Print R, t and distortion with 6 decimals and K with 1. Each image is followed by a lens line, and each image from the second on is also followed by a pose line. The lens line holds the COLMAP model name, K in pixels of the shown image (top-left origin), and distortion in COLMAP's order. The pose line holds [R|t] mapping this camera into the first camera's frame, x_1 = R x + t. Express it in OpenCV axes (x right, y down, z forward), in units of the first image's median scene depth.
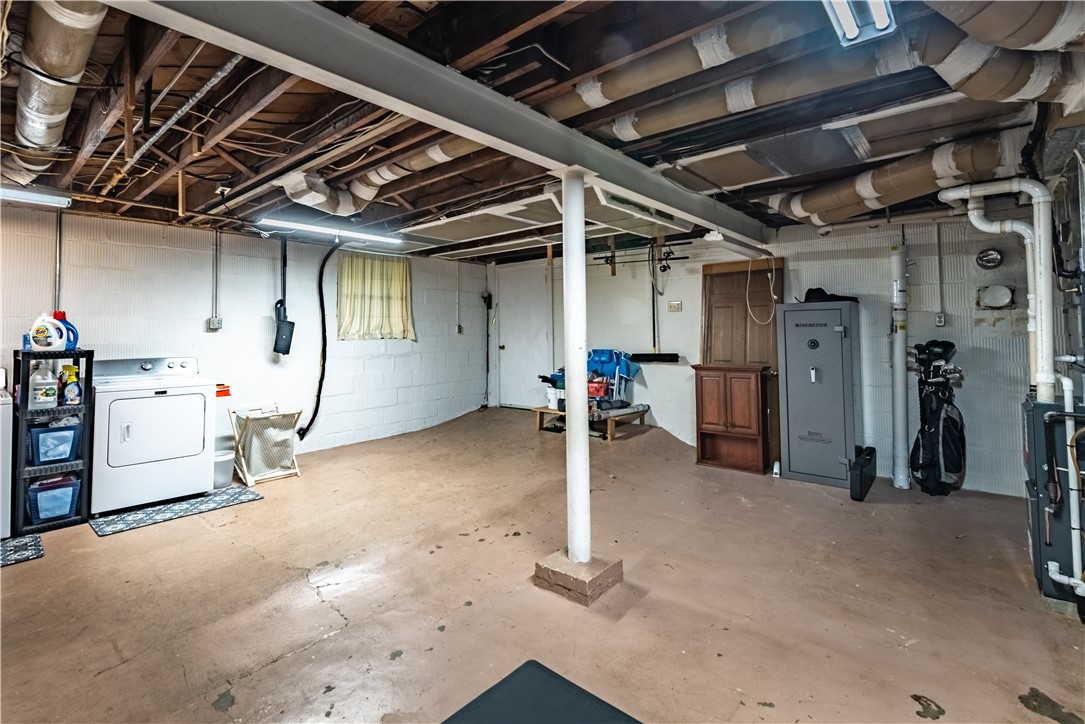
lens RADIAL K [[500.4, 0, 544.2], [0, 500.4, 330.1], [0, 0, 1]] dist [-0.000036, 0.000165]
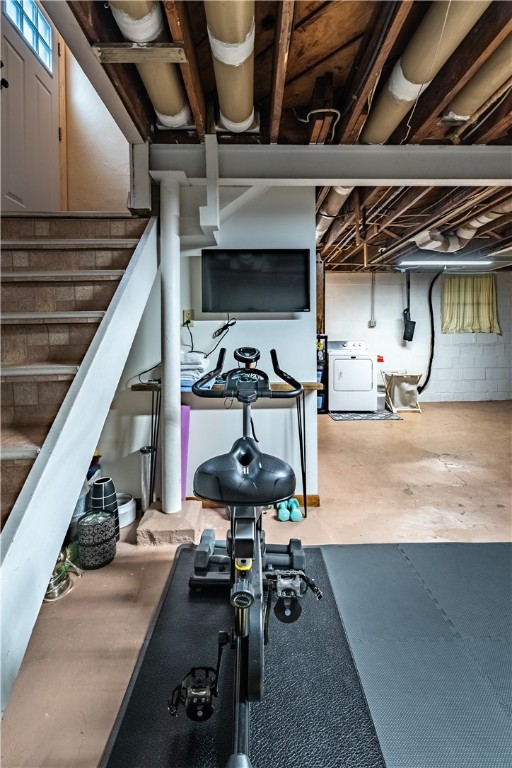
lens RADIAL K [[354.2, 0, 258.0], [0, 354.2, 337.9], [0, 0, 1]] dist [-0.000036, 0.000165]
pose [[0.671556, 0.003774, -0.740945, 0.019560], [0.004844, 0.999943, 0.009483, 0.029129], [0.740938, -0.009957, 0.671499, -0.200903]]
